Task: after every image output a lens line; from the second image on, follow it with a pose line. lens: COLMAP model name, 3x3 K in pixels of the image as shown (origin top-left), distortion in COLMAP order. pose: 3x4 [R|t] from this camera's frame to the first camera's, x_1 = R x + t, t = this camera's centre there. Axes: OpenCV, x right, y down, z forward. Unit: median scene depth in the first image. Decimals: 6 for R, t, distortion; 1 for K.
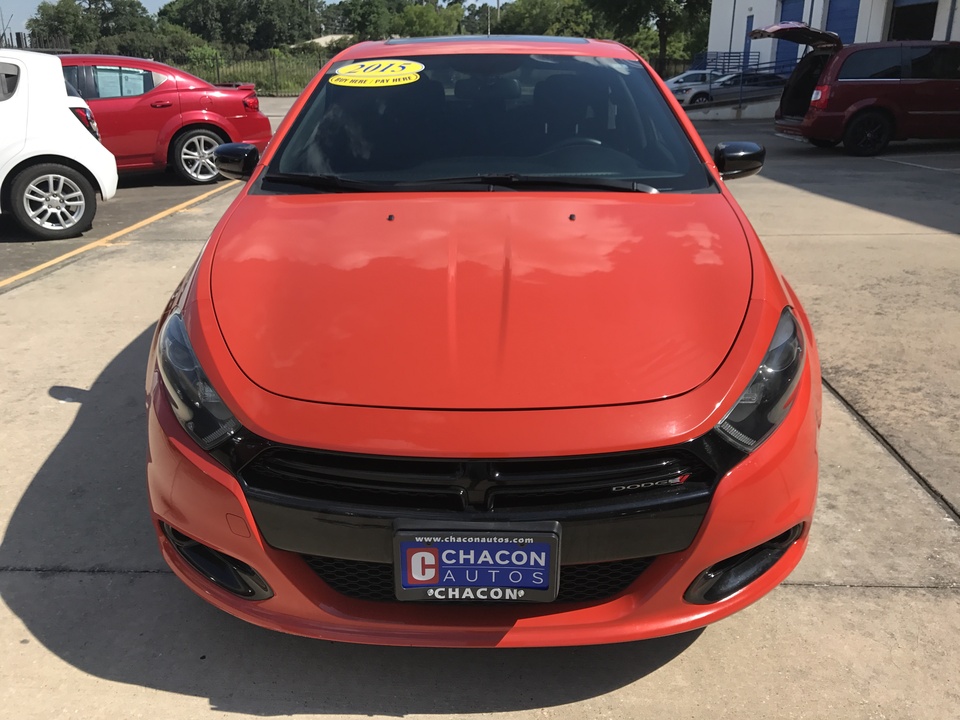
lens RADIAL K [[784.7, 0, 480.1], [0, 784.7, 359.7], [0, 0, 1]] dist [0.047334, -0.062167]
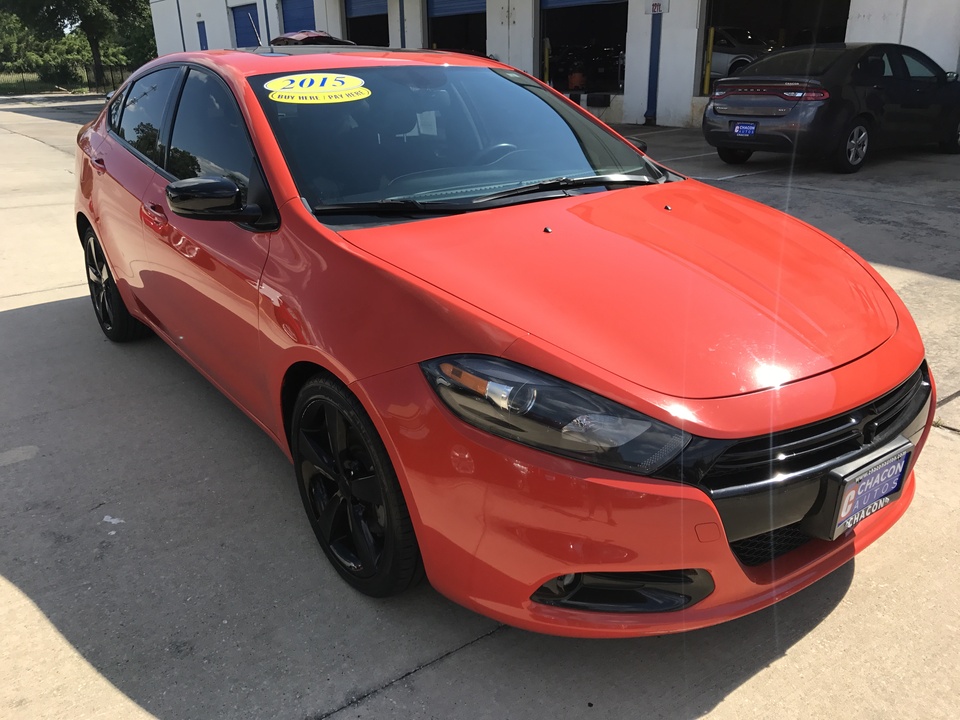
lens RADIAL K [[784.7, 0, 479.9], [0, 784.7, 359.6], [0, 0, 1]] dist [0.047334, -0.062167]
pose [[0.787766, -0.224475, 0.573616, -0.584207], [0.227777, 0.971383, 0.067321, -0.077536], [-0.572313, 0.077623, 0.816353, 0.172411]]
